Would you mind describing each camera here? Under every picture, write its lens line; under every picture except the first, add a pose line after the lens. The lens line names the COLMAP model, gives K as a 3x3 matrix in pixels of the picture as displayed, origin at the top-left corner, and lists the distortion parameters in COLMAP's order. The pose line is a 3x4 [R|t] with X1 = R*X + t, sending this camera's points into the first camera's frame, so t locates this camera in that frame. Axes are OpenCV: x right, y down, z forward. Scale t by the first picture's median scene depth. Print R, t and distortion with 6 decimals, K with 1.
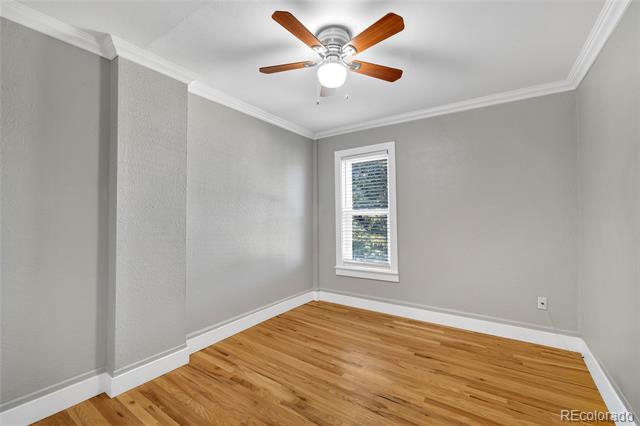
lens RADIAL K [[268.4, 0, 320.0], [0, 268.4, 212.8], [0, 0, 1]] dist [0.001075, -0.000334]
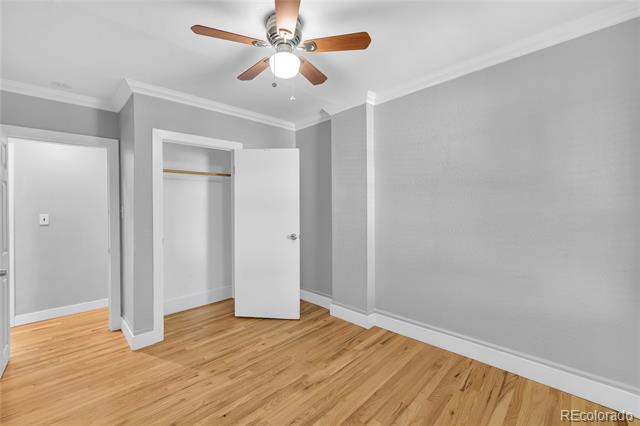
lens RADIAL K [[268.4, 0, 320.3], [0, 268.4, 211.7], [0, 0, 1]] dist [0.001075, -0.000334]
pose [[-0.175296, 0.010916, -0.984455, 0.765650], [0.013609, 0.999870, 0.008663, 0.003729], [0.984422, -0.011879, -0.175422, 1.009369]]
